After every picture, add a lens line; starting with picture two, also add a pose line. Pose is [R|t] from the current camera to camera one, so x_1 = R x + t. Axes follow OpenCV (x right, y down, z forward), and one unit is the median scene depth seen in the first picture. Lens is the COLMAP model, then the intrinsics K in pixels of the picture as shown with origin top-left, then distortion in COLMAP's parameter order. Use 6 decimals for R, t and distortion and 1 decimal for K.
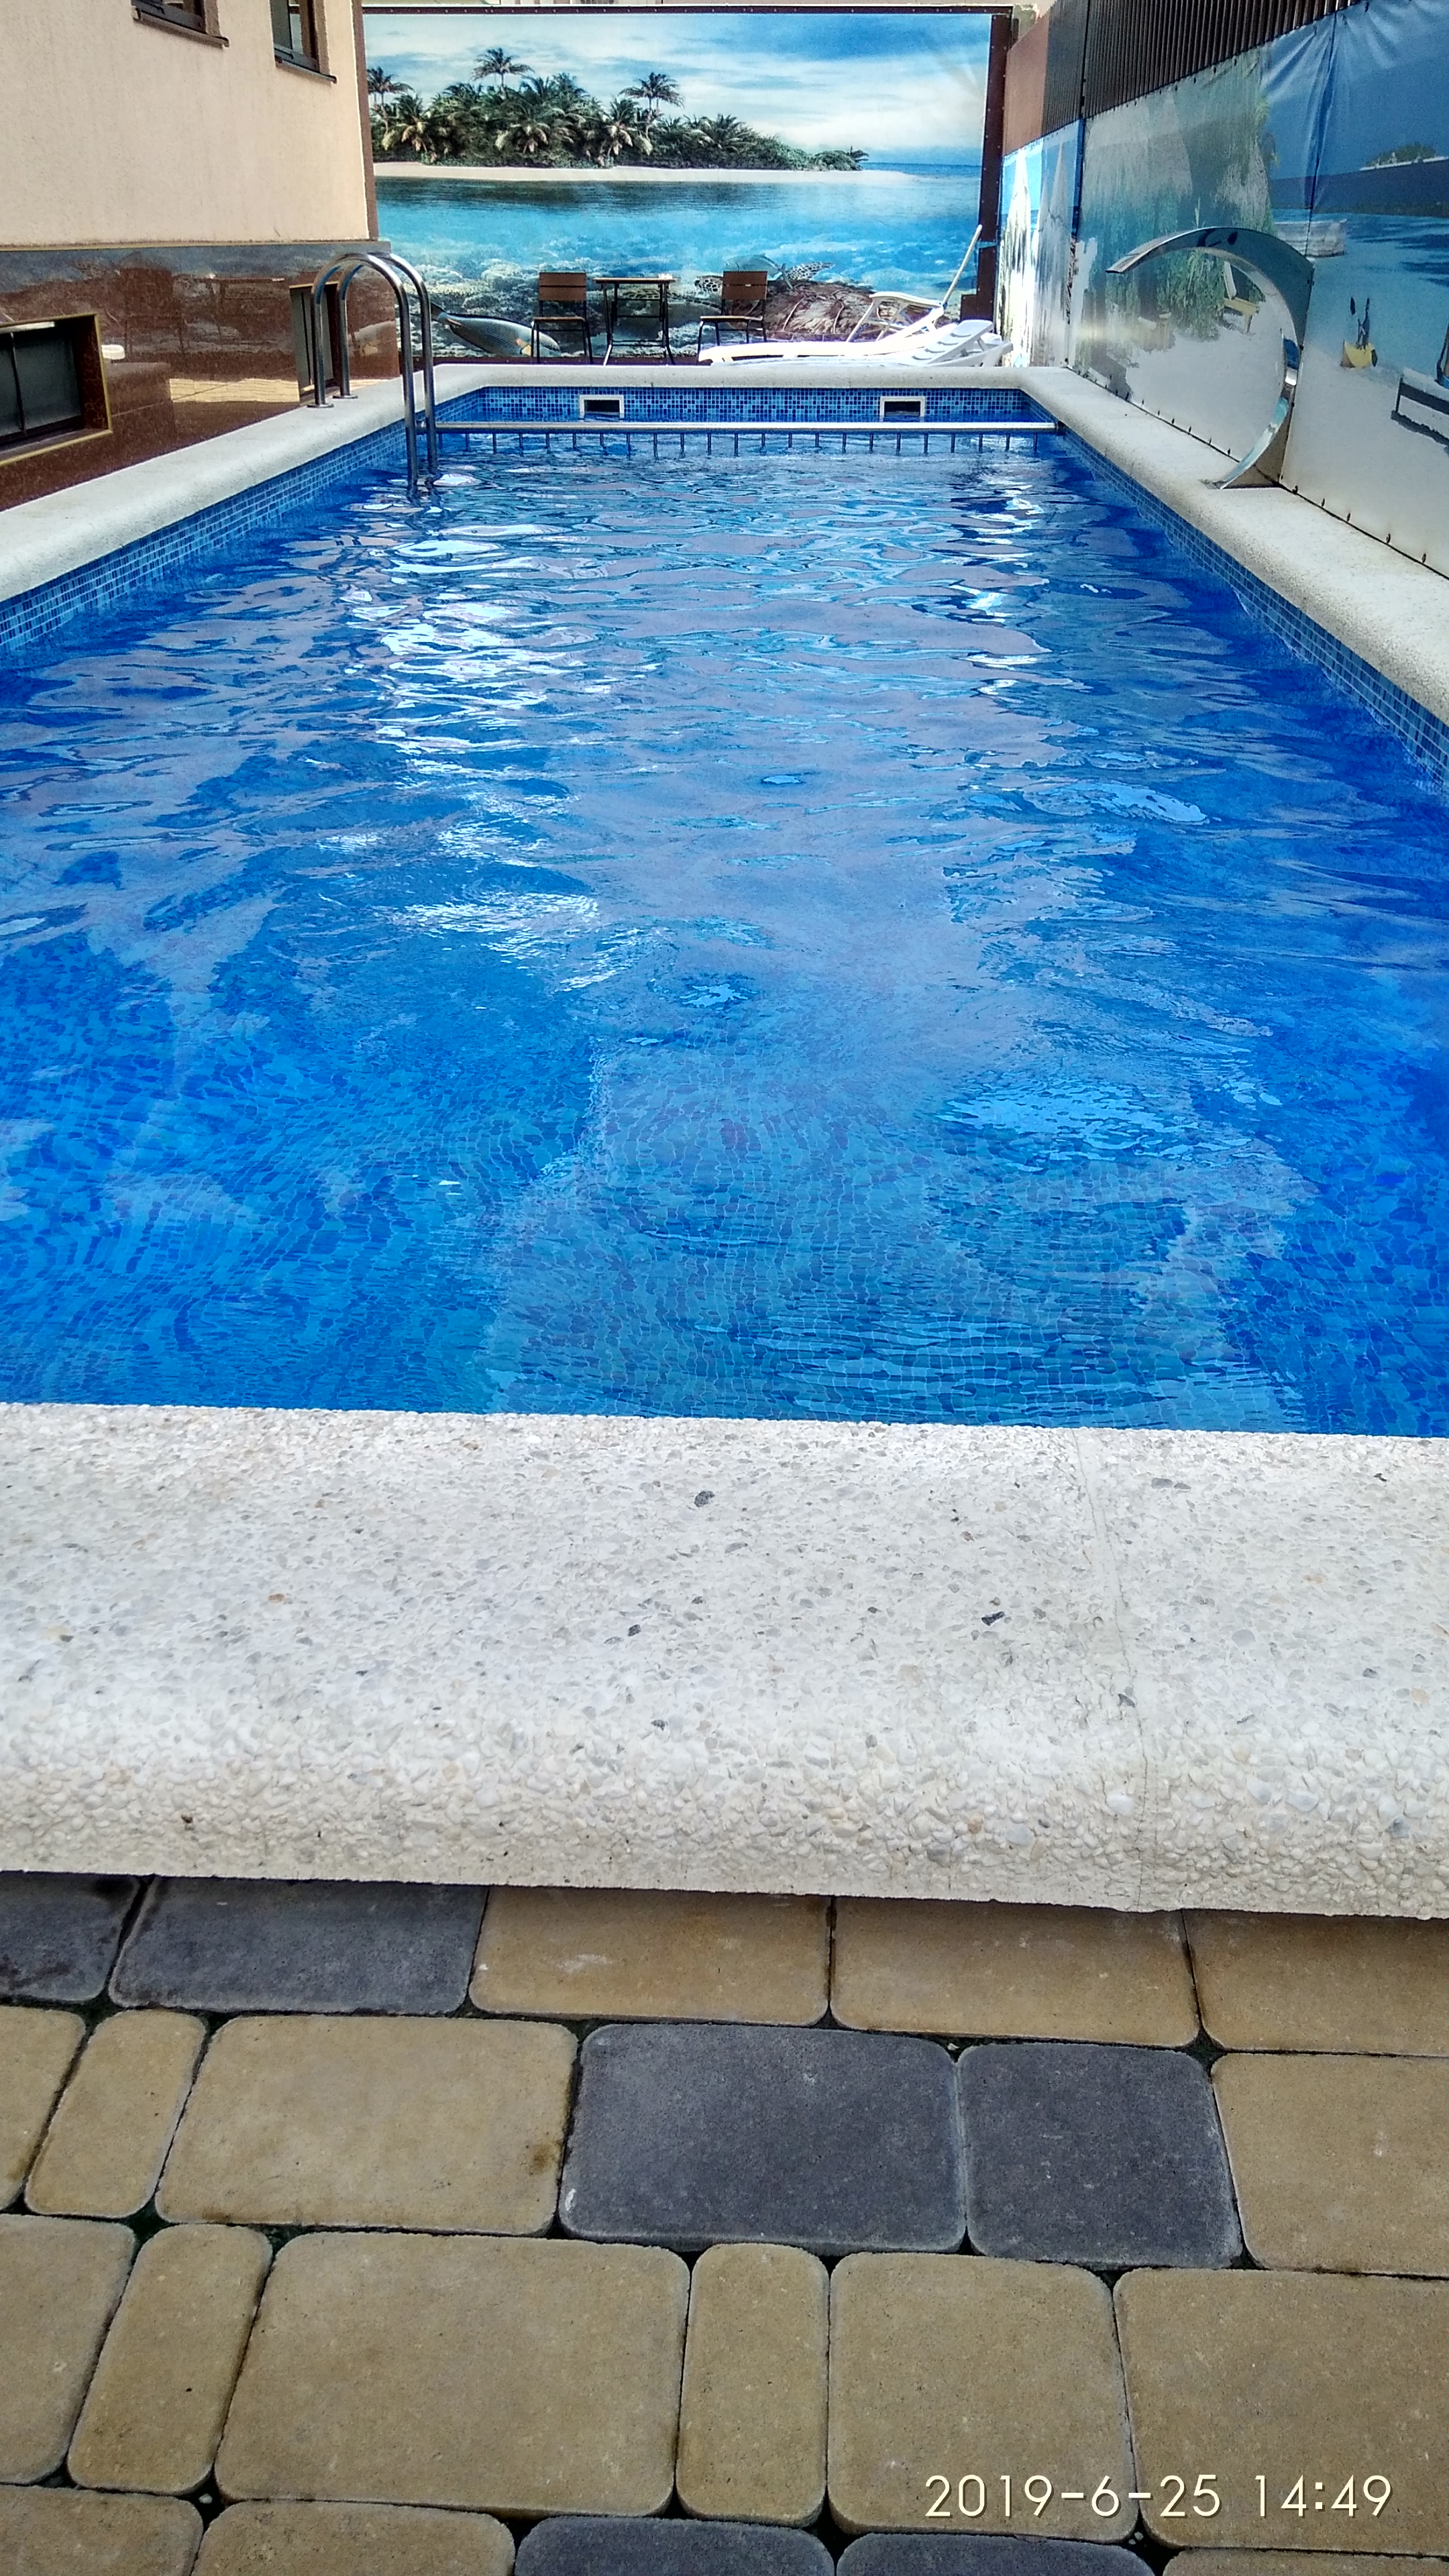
lens RADIAL K [[2073.1, 0, 719.6], [0, 2073.1, 1218.2], [0, 0, 1]] dist [0.096159, -0.122305]
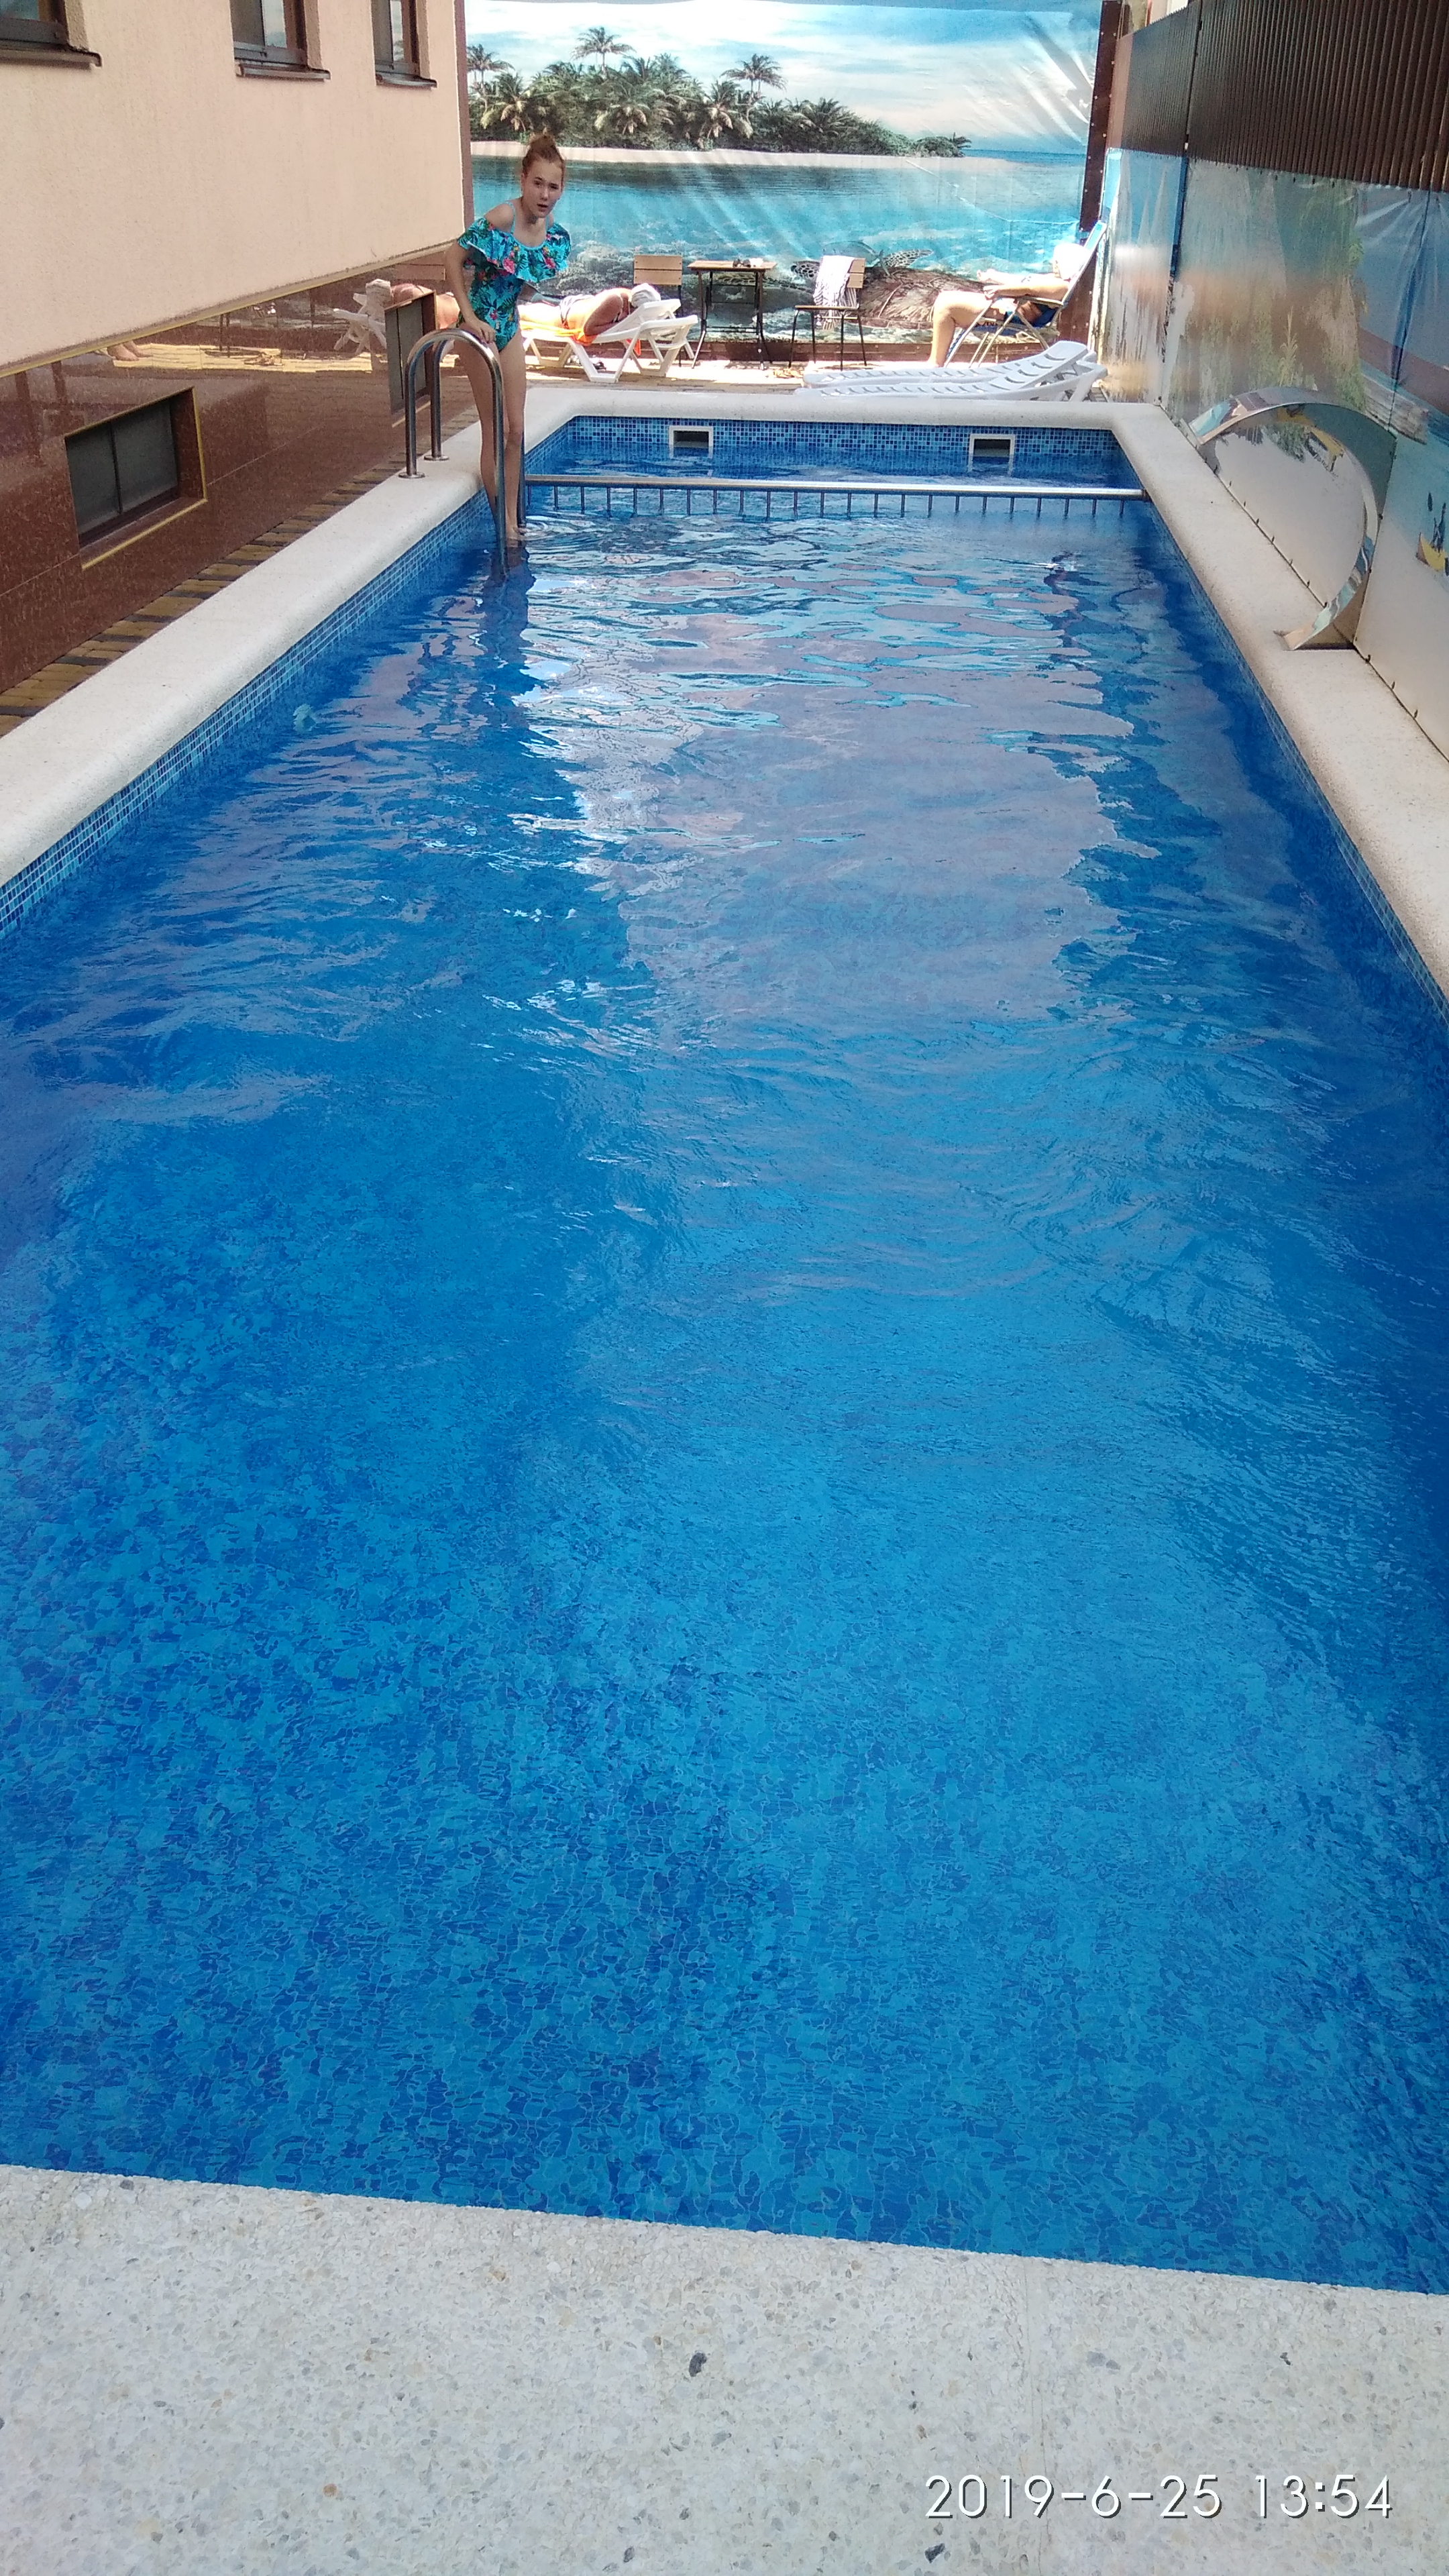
lens RADIAL K [[2073.1, 0, 719.6], [0, 2073.1, 1218.2], [0, 0, 1]] dist [0.096159, -0.122305]
pose [[0.998912, 0.033591, -0.032338, 0.002390], [-0.032044, 0.998370, 0.047226, -0.062430], [0.033872, -0.046138, 0.998361, -0.016157]]
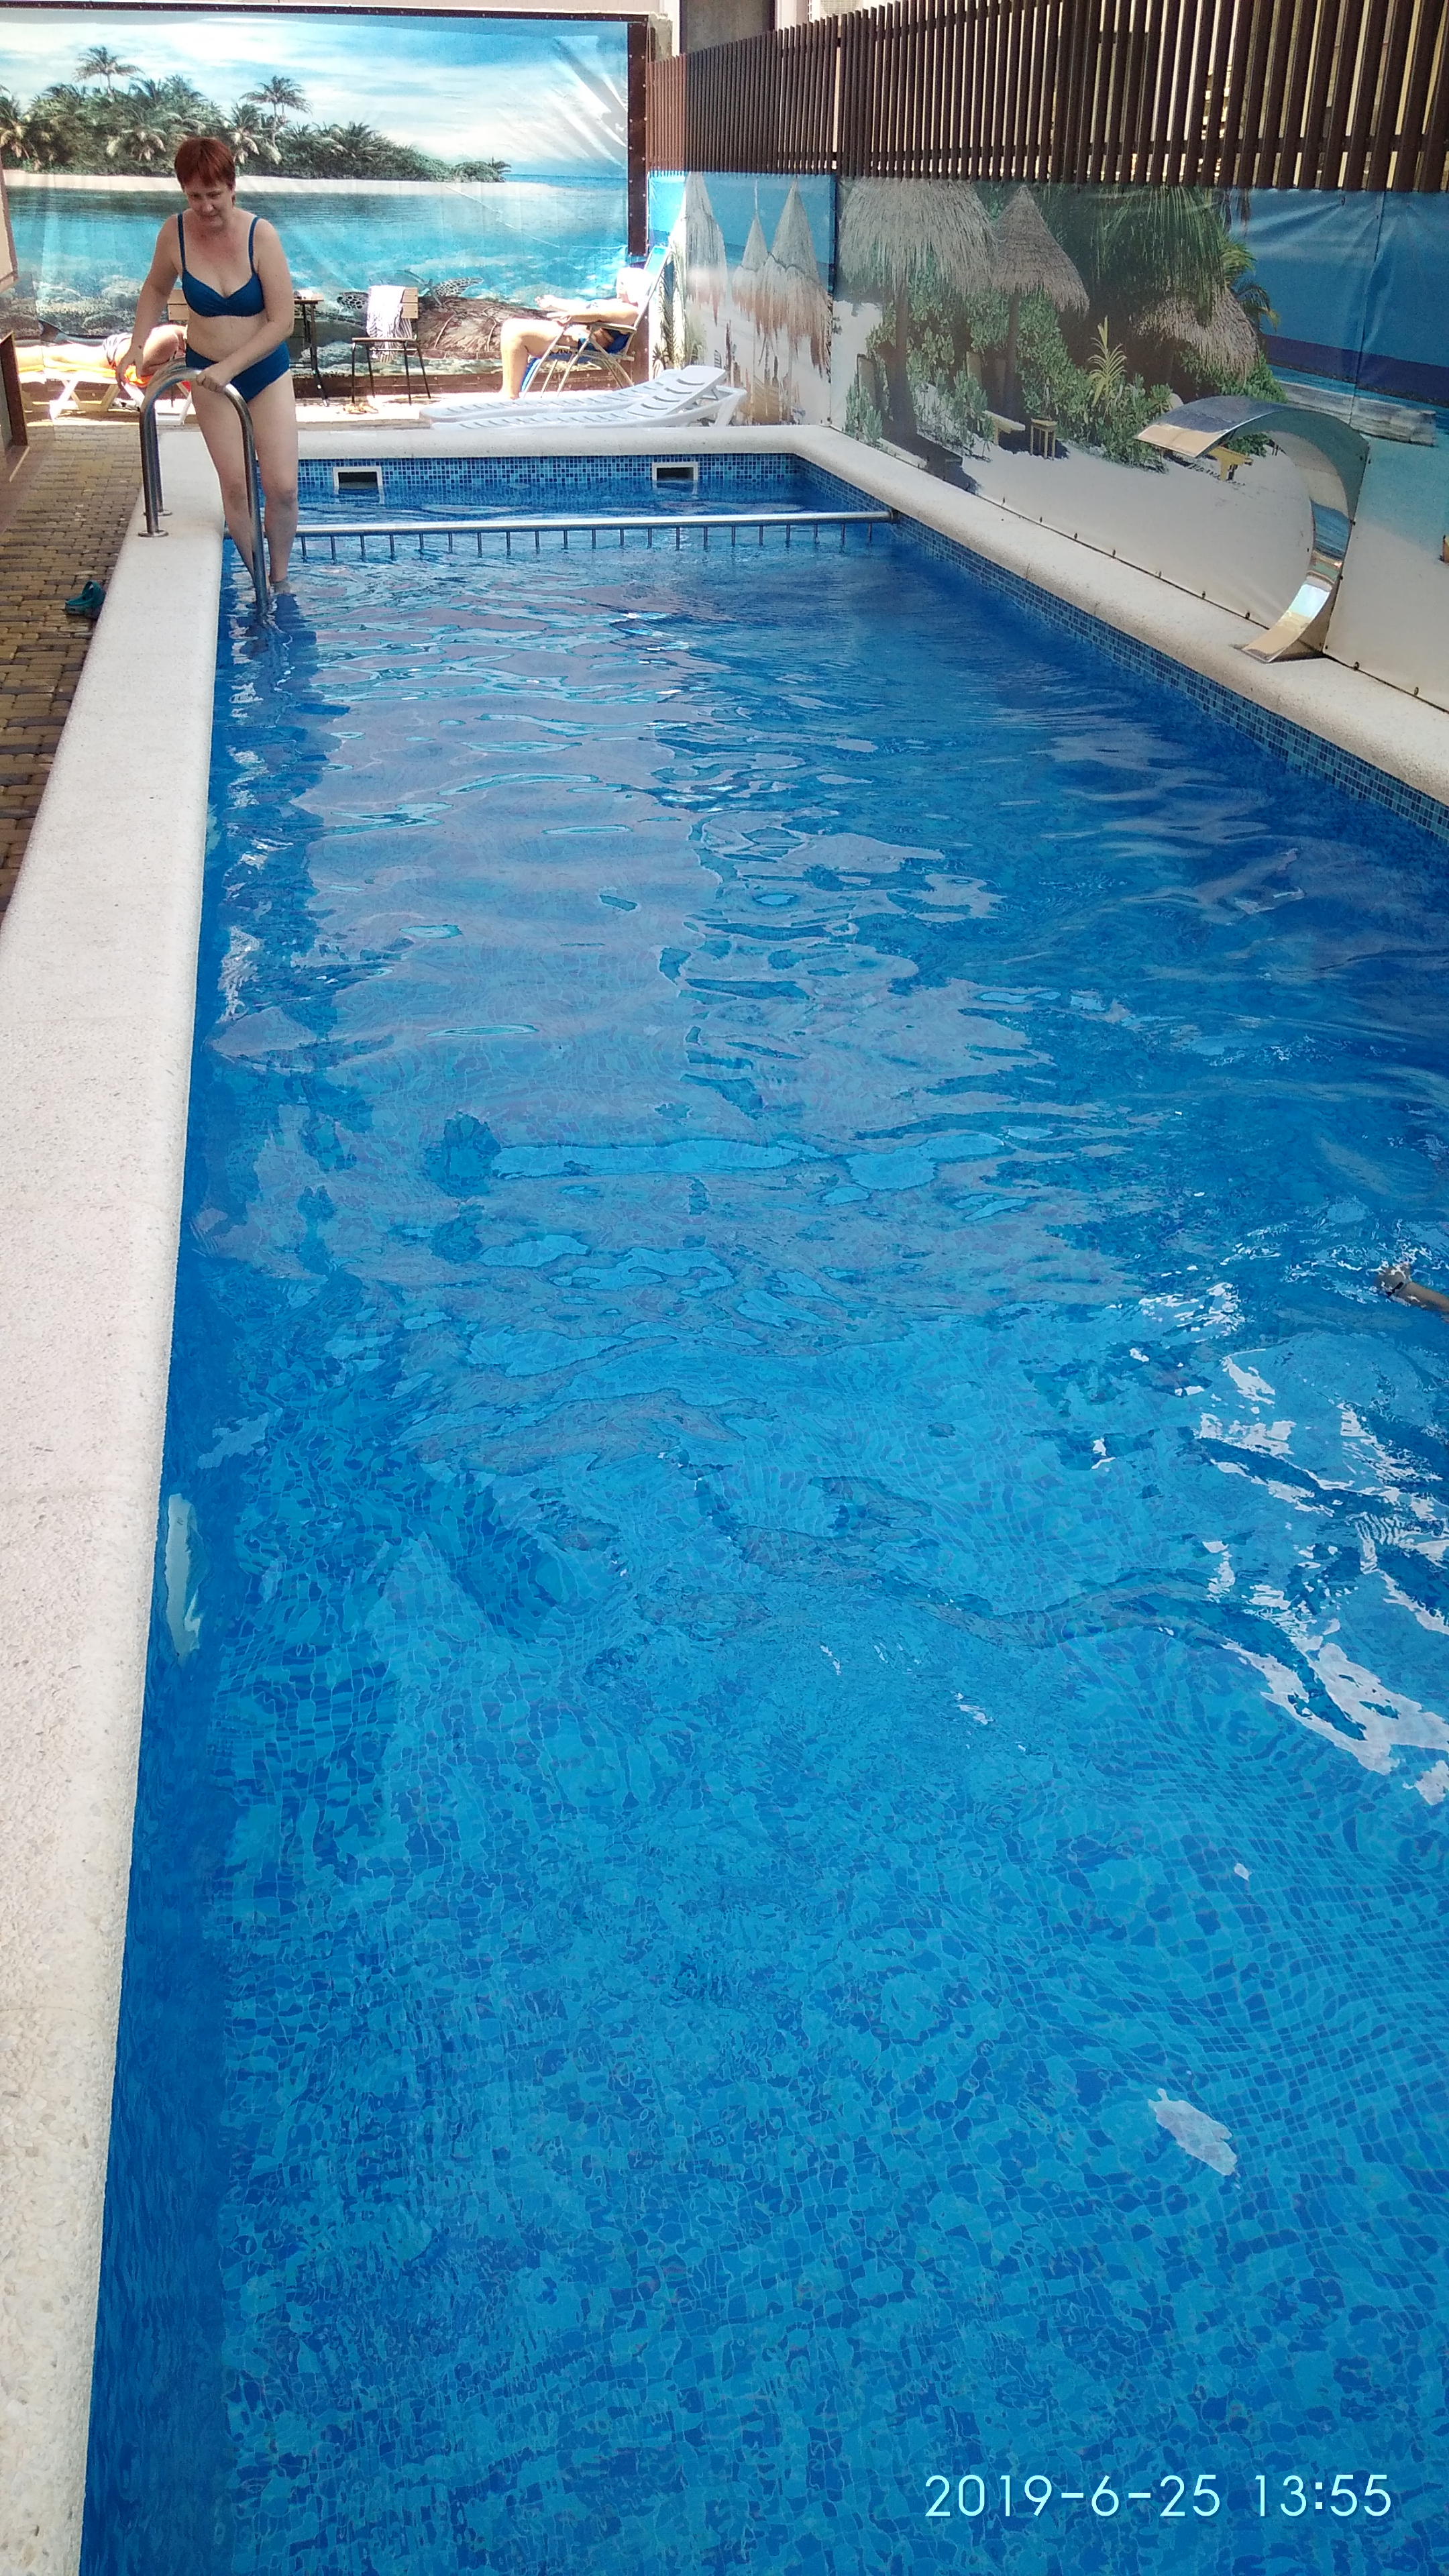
lens RADIAL K [[2073.1, 0, 719.6], [0, 2073.1, 1218.2], [0, 0, 1]] dist [0.096159, -0.122305]
pose [[0.968434, -0.106818, 0.225222, -0.145789], [0.099640, 0.994093, 0.043034, -0.084810], [-0.228488, -0.019235, 0.973357, 0.050240]]
